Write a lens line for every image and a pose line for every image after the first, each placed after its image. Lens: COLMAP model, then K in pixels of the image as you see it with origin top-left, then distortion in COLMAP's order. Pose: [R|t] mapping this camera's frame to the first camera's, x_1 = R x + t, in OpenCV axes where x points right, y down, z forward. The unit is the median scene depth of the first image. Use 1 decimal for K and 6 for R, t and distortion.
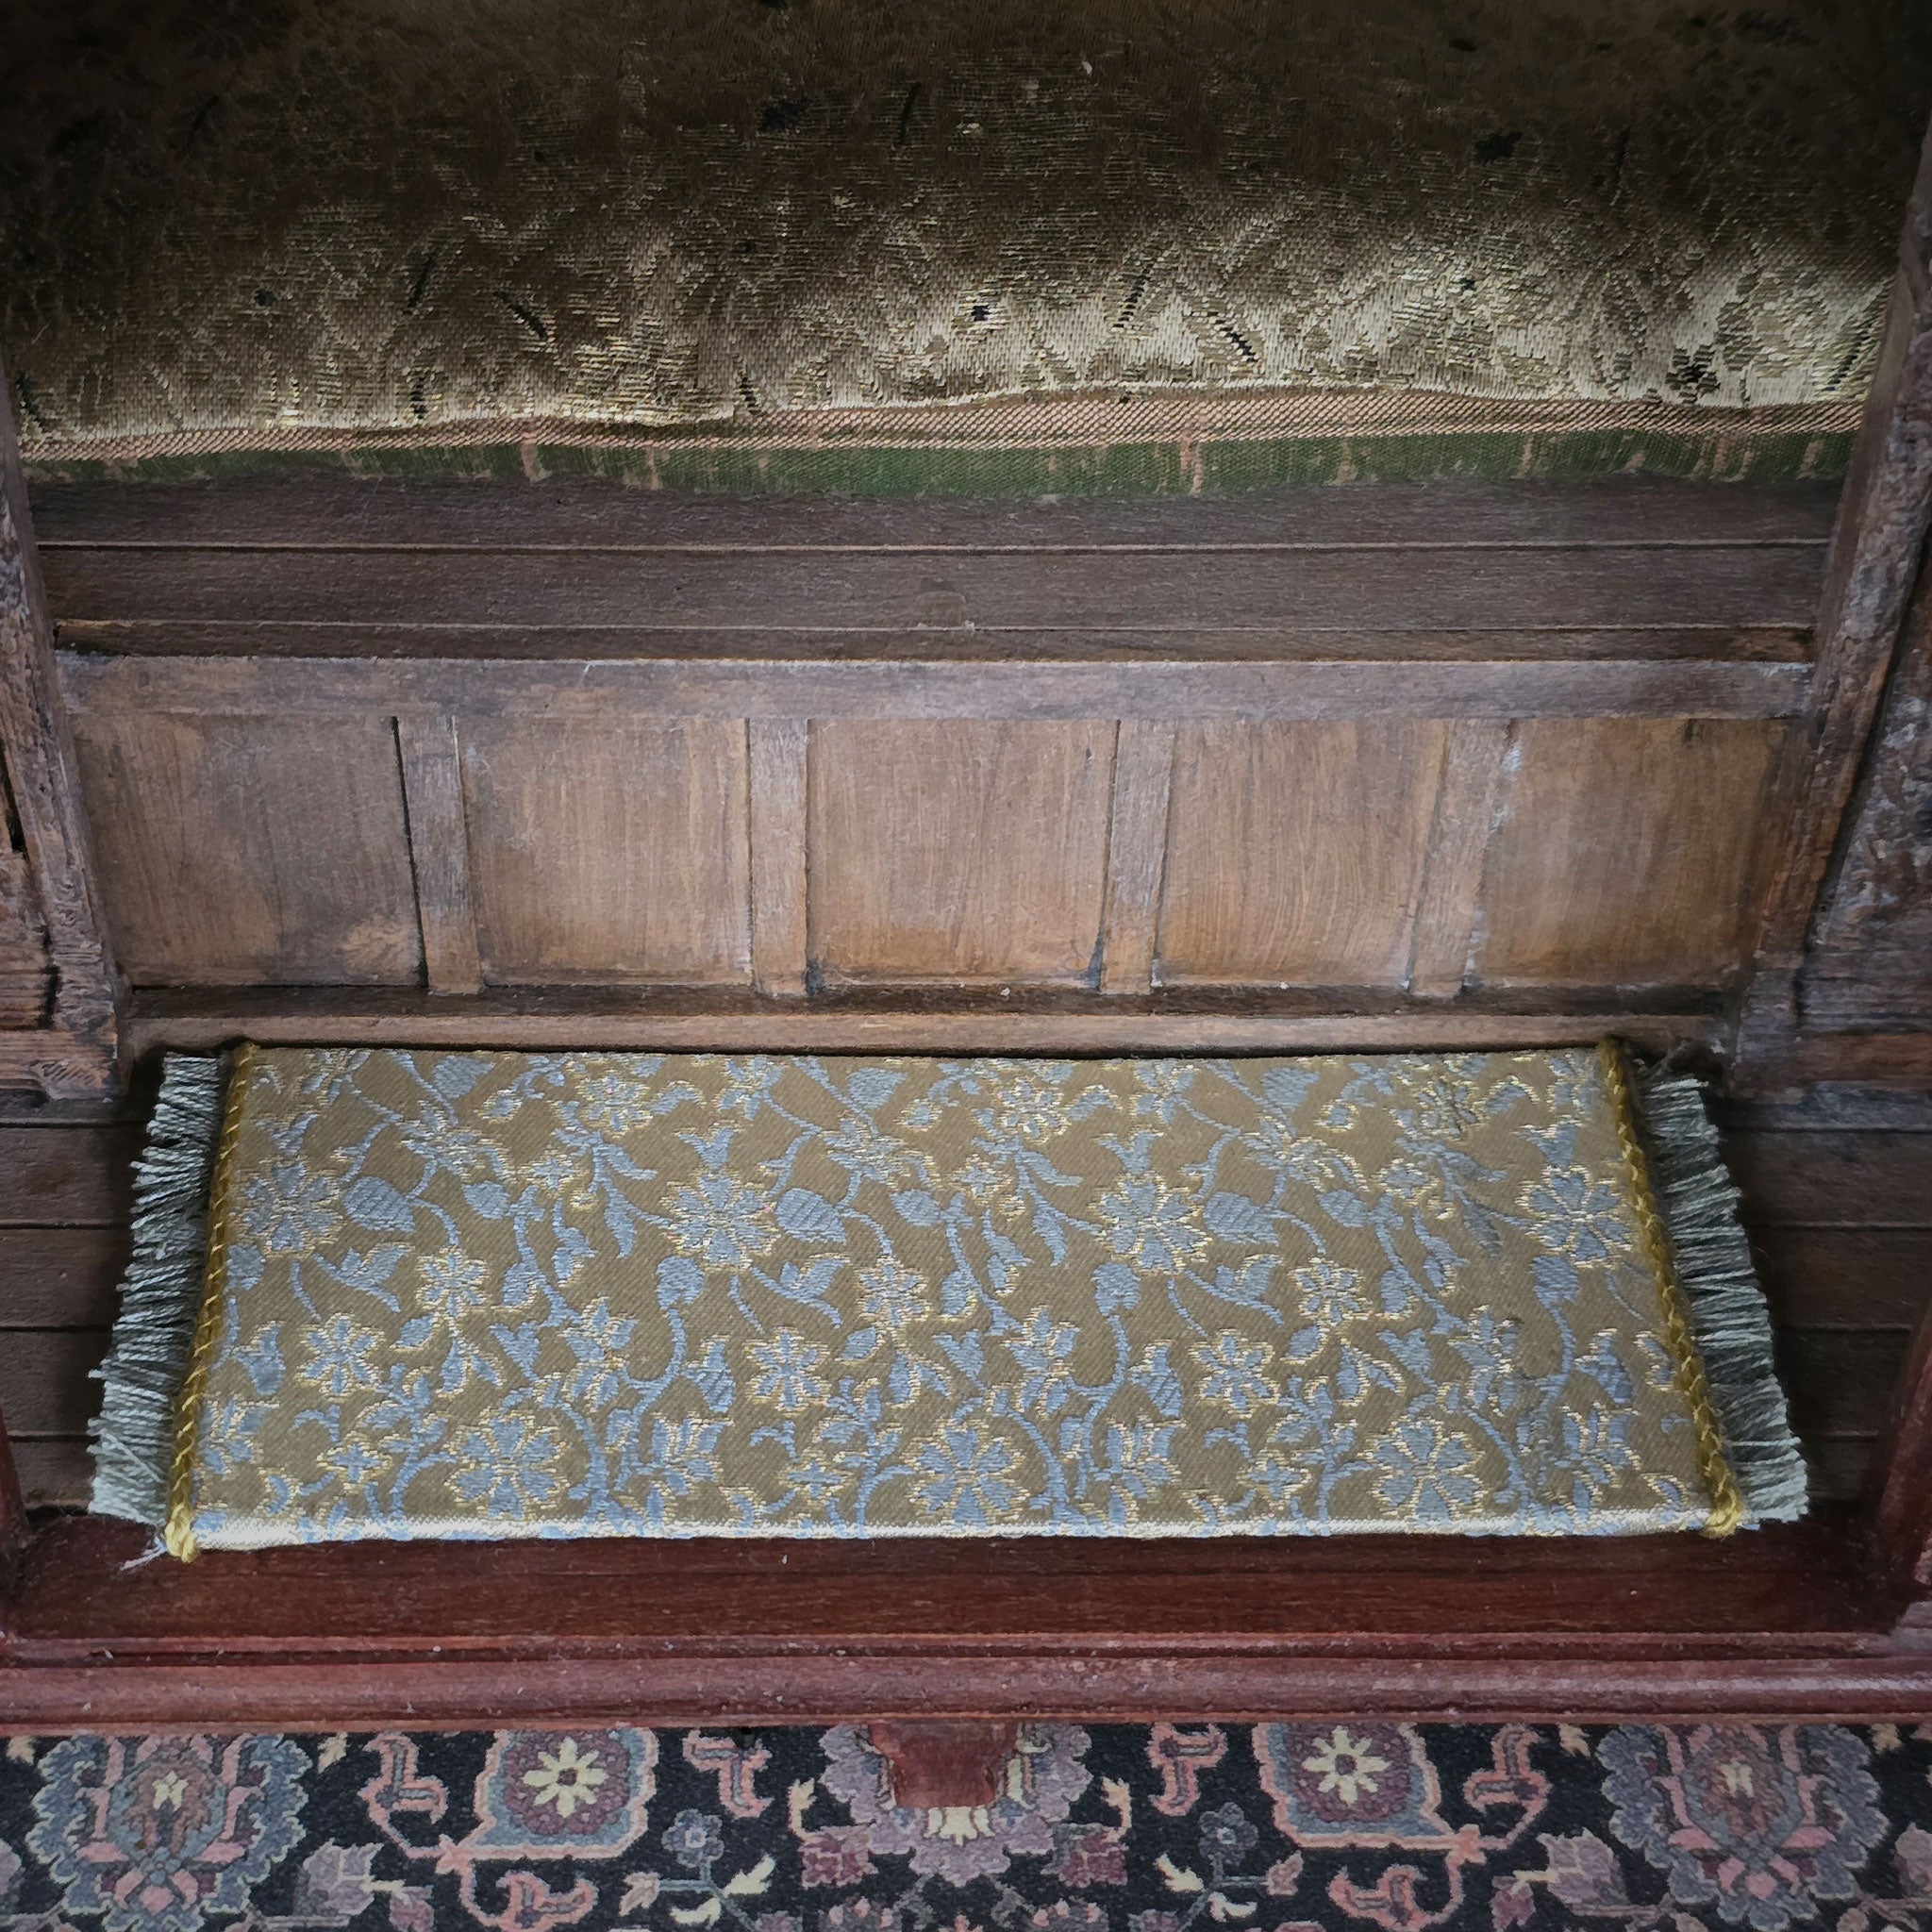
lens RADIAL K [[3693.1, 0, 922.5], [0, 3693.1, 1008.7], [0, 0, 1]] dist [0.242123, -1.299227]
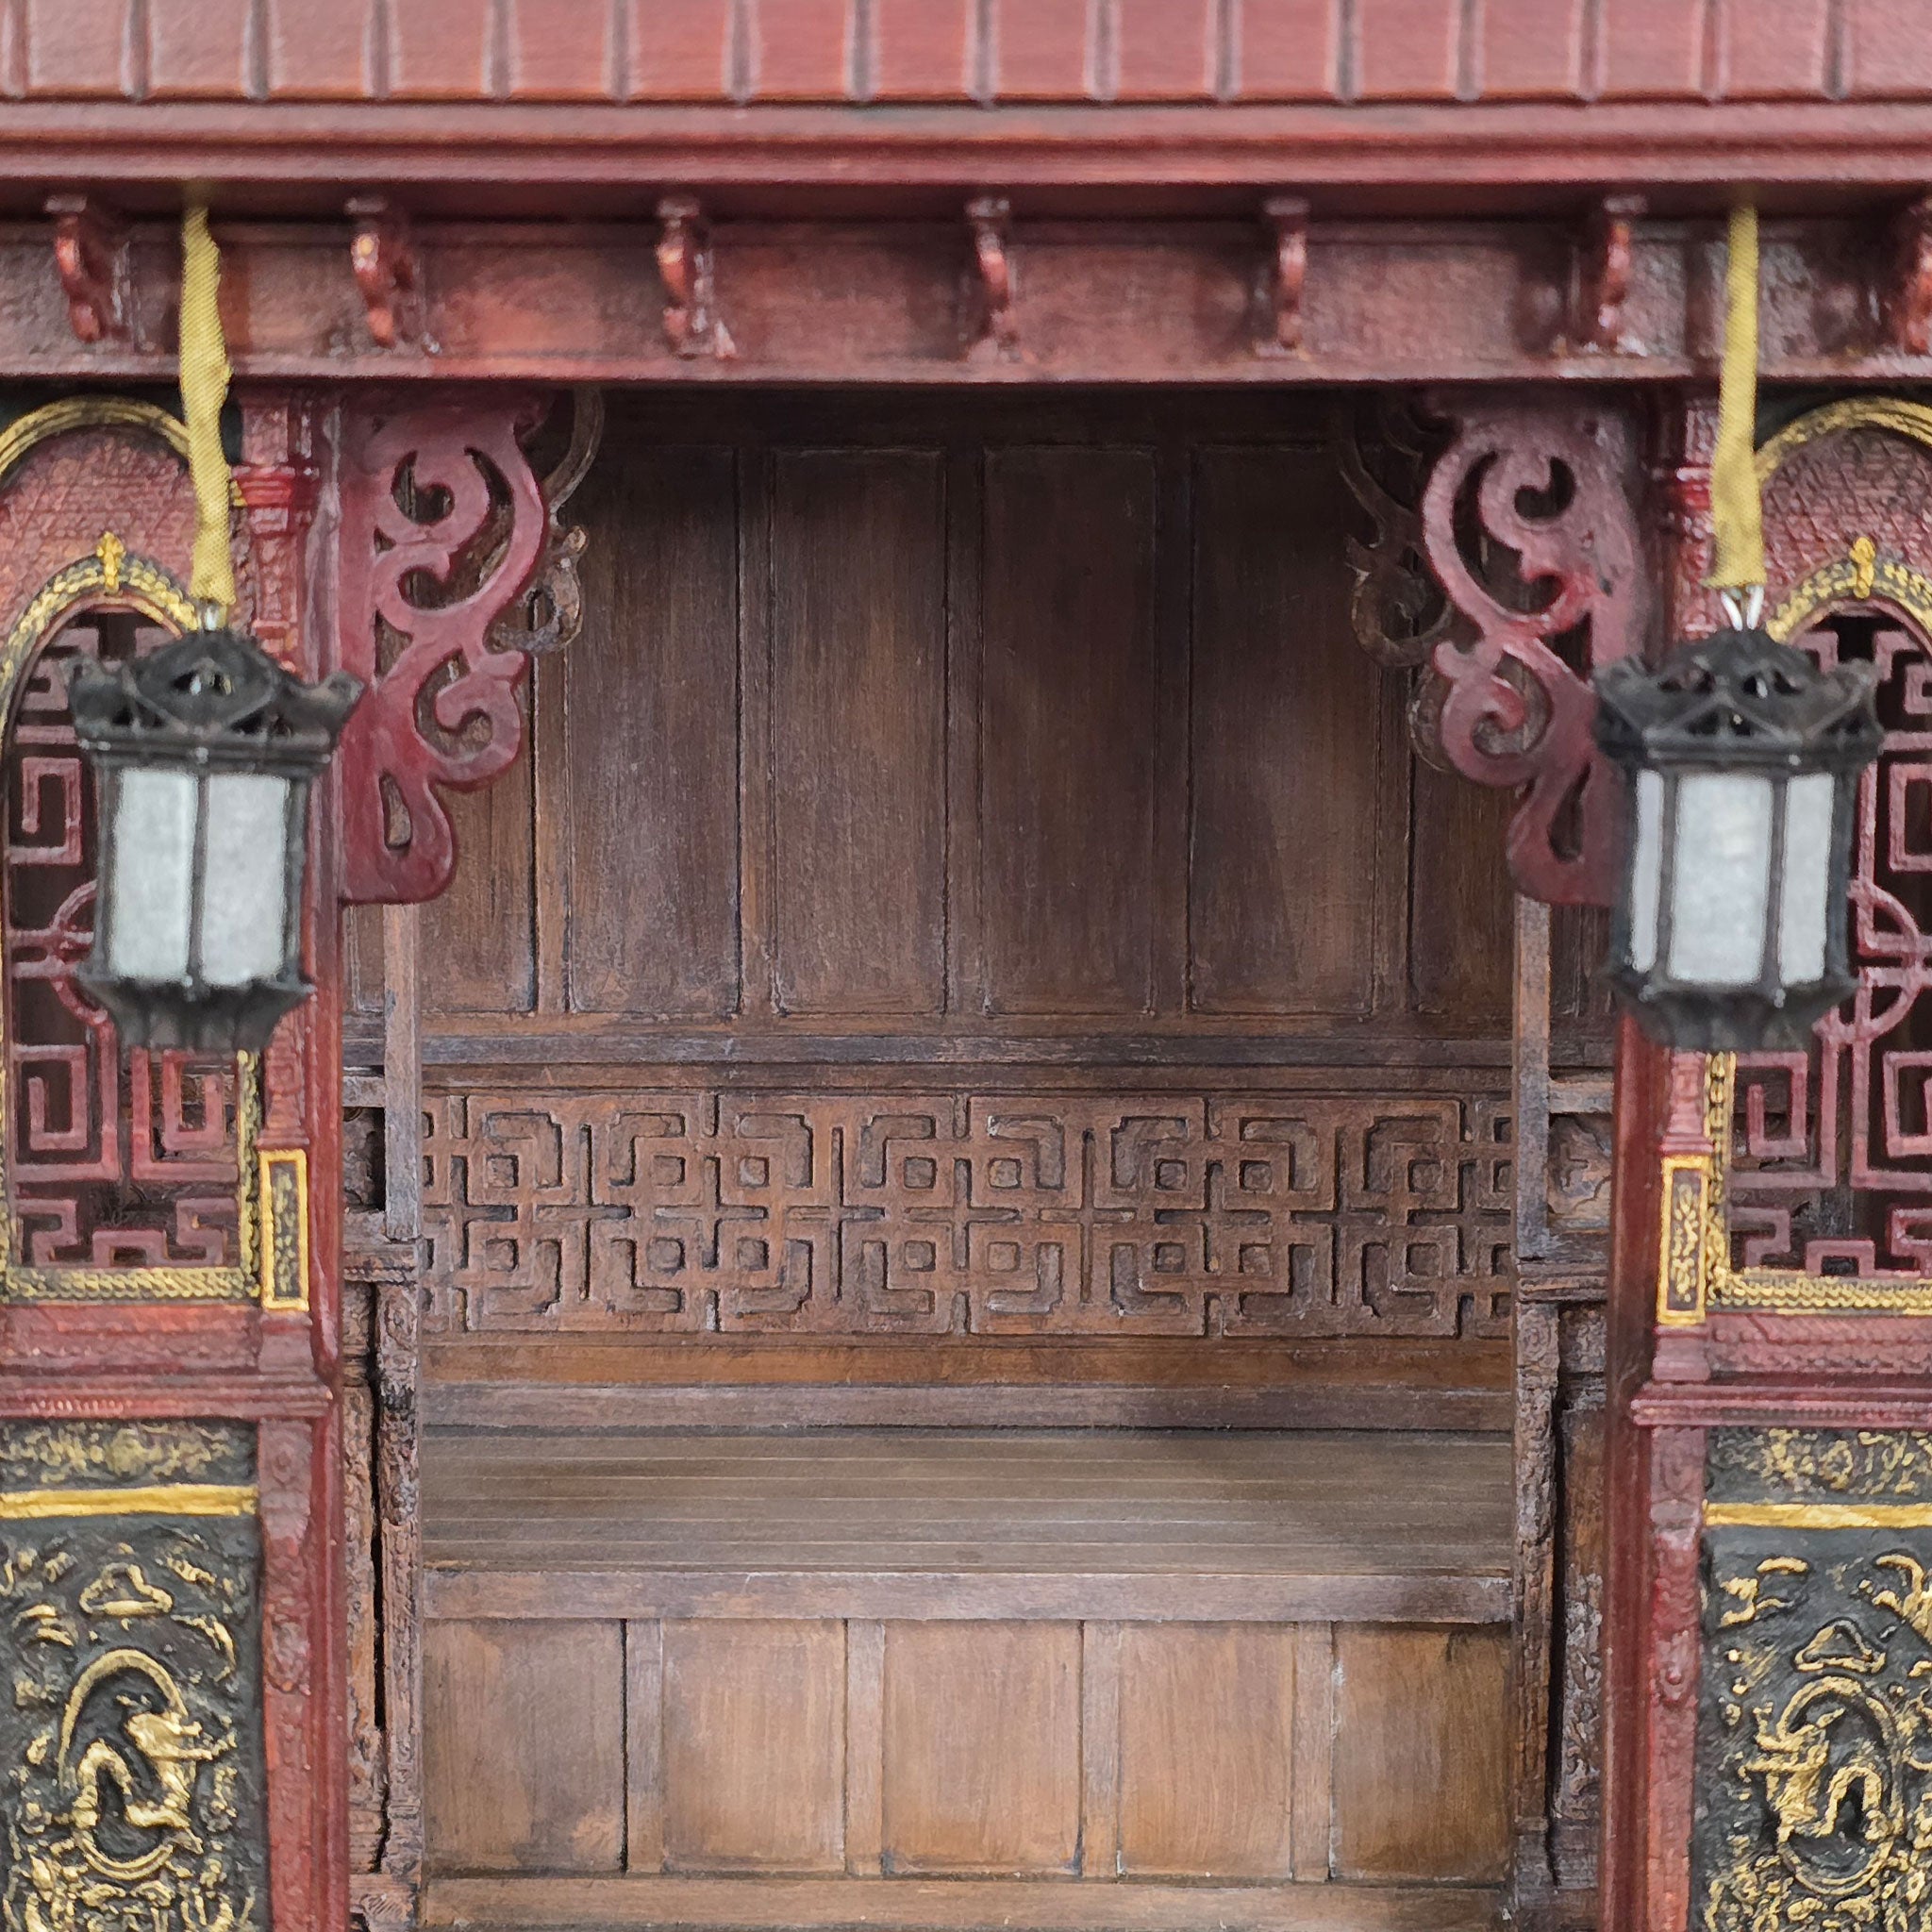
lens RADIAL K [[3832.8, 0, 916.3], [0, 3832.8, 912.5], [0, 0, 1]] dist [0.240797, -0.937772]
pose [[0.999611, -0.010743, -0.025744, 0.028767], [-0.008203, 0.768880, -0.639341, 0.755992], [0.026663, 0.639303, 0.768492, -0.472070]]
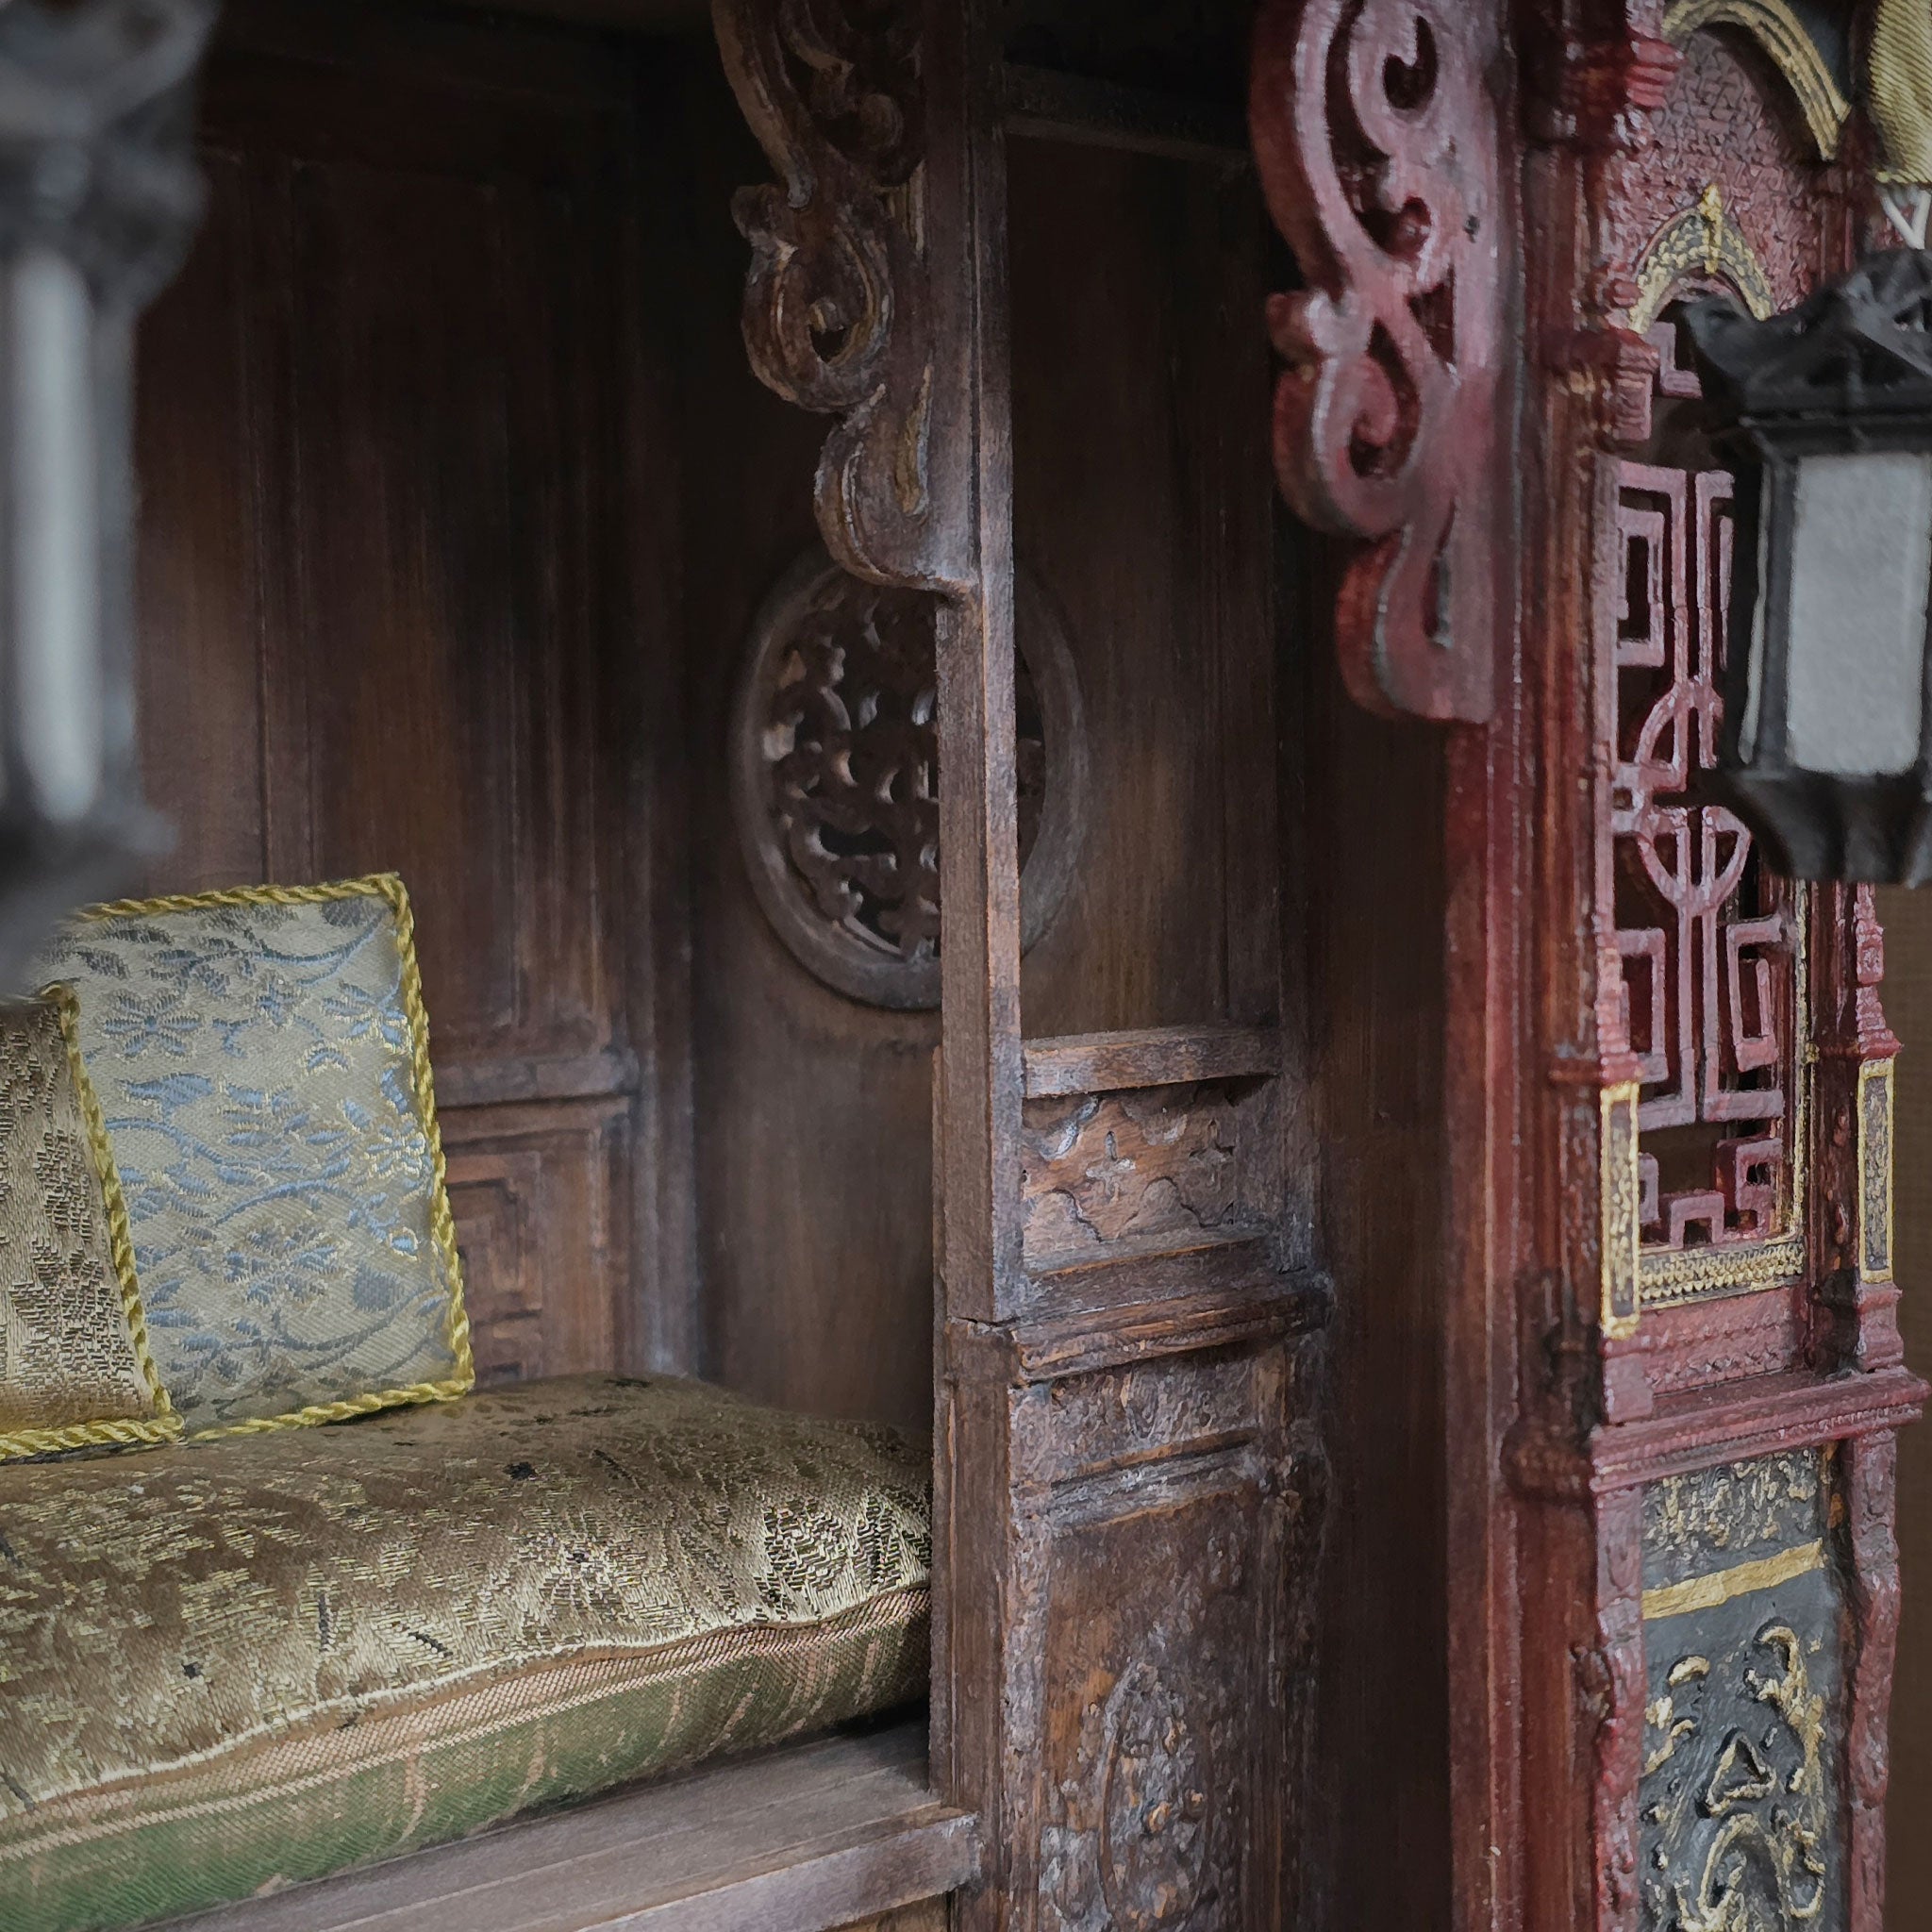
lens RADIAL K [[3874.3, 0, 1011.5], [0, 3874.3, 1085.0], [0, 0, 1]] dist [0.291941, -1.687823]
pose [[0.688918, -0.078386, 0.720588, -0.538202], [0.527501, 0.736039, -0.424251, 0.231553], [-0.497126, 0.672386, 0.548419, 0.247388]]
